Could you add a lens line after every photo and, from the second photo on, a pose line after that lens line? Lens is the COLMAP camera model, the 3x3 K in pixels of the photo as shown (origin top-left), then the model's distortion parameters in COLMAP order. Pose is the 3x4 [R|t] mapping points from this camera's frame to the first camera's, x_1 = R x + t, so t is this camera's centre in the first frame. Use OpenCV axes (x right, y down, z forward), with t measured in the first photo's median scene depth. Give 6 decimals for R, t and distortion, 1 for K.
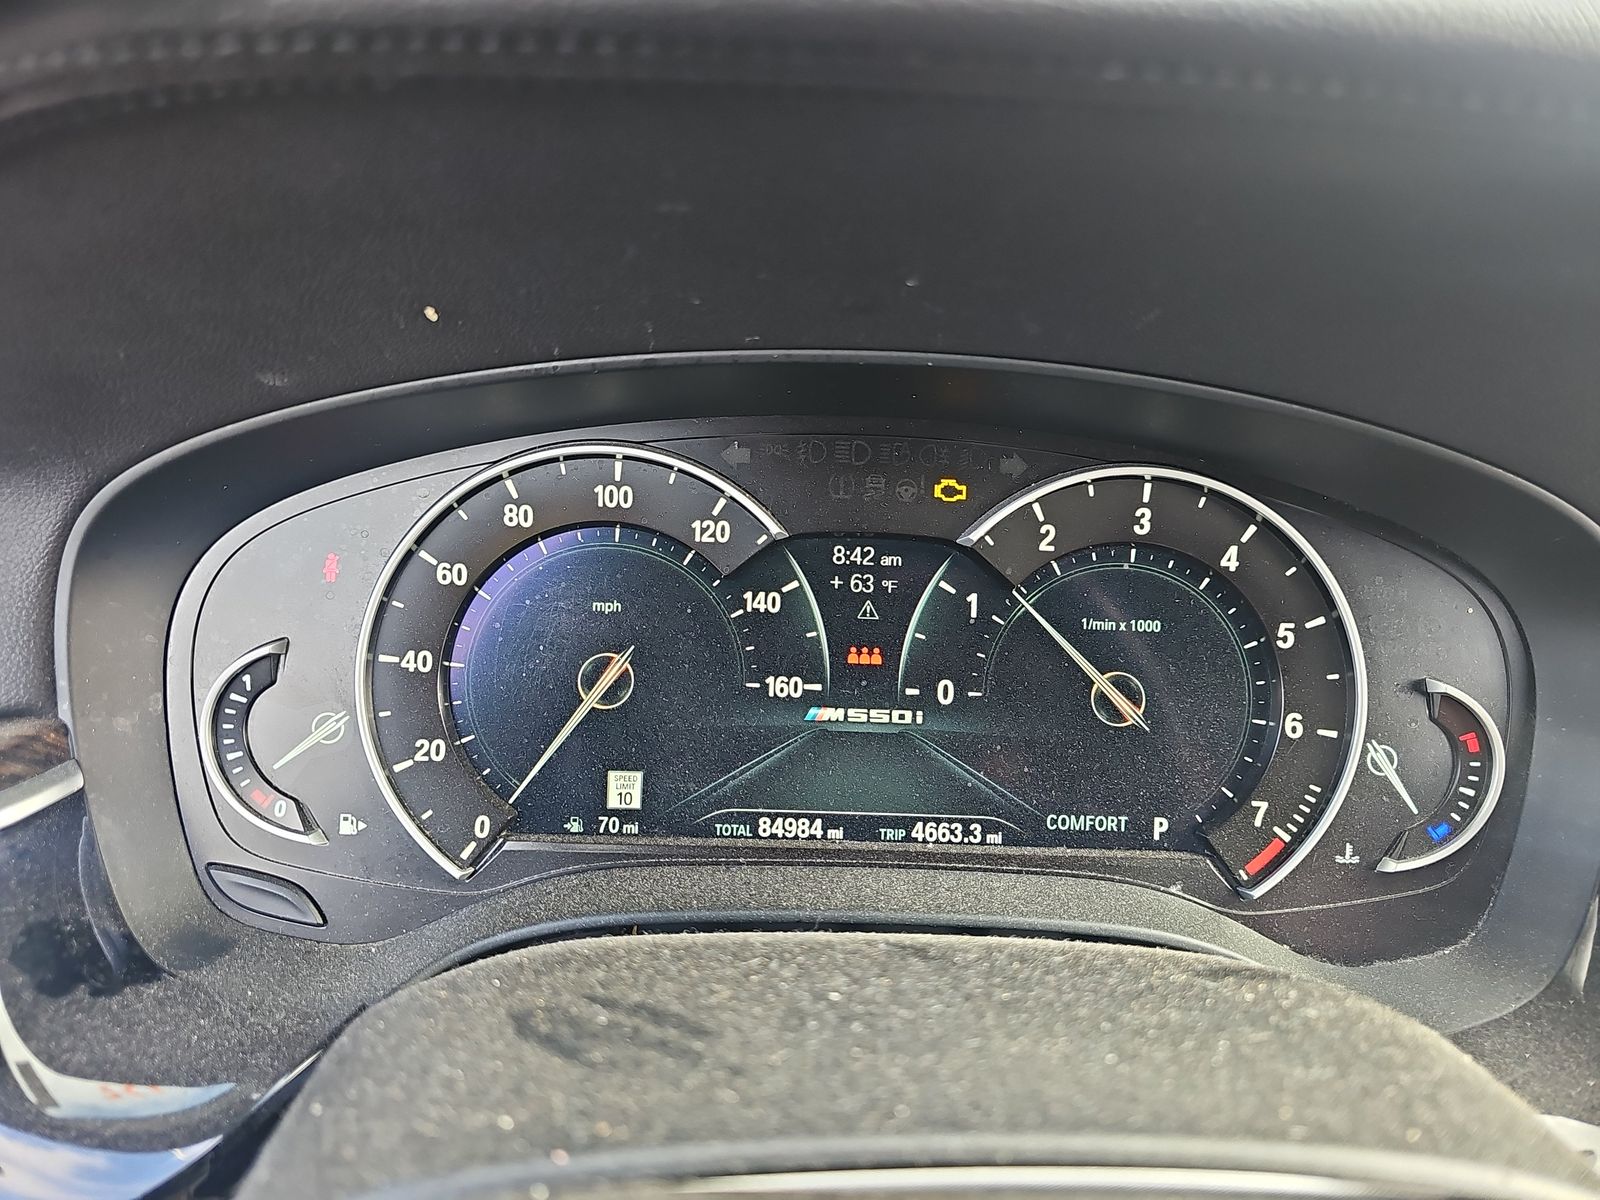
lens RADIAL K [[1109.7, 0, 816.4], [0, 1109.7, 602.7], [0, 0, 1]] dist [0.064813, -0.064109]
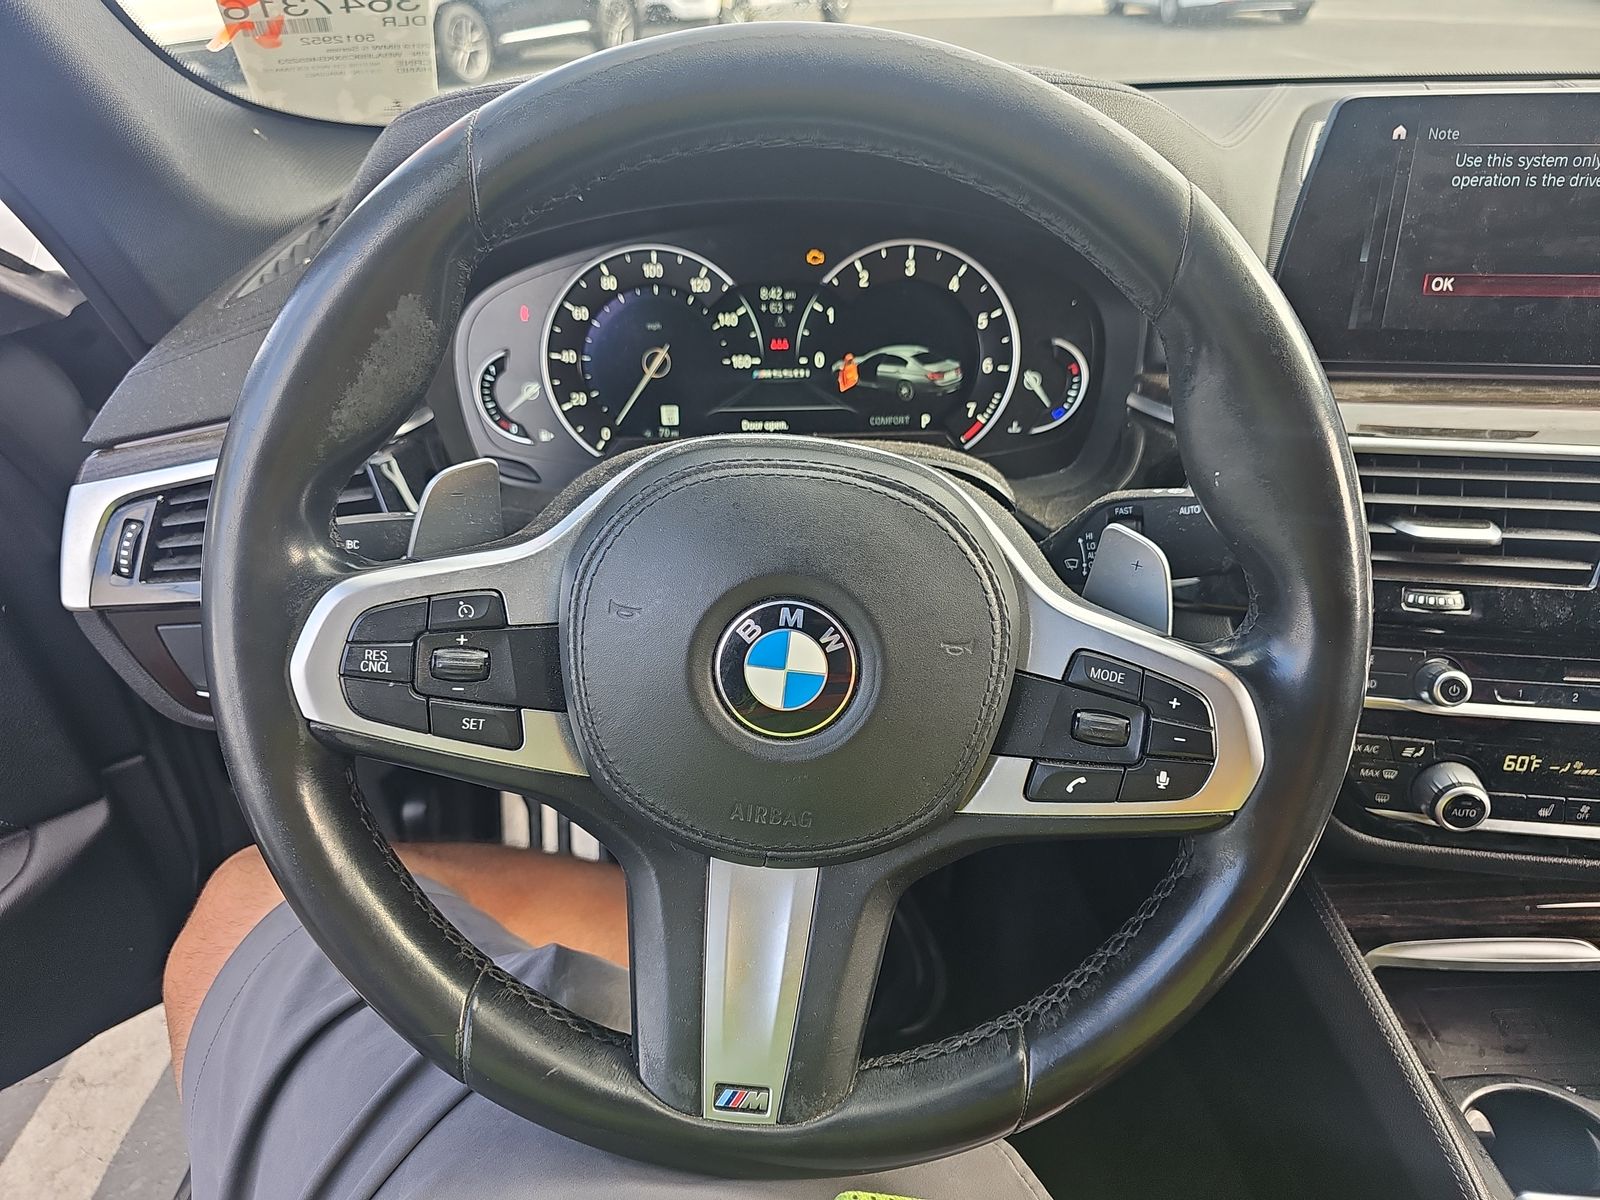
lens RADIAL K [[1109.7, 0, 816.4], [0, 1109.7, 602.7], [0, 0, 1]] dist [0.064813, -0.064109]
pose [[0.996827, -0.042873, -0.067064, 0.231973], [0.053877, 0.983622, 0.172003, 0.169686], [0.058591, -0.175070, 0.982811, -1.124618]]
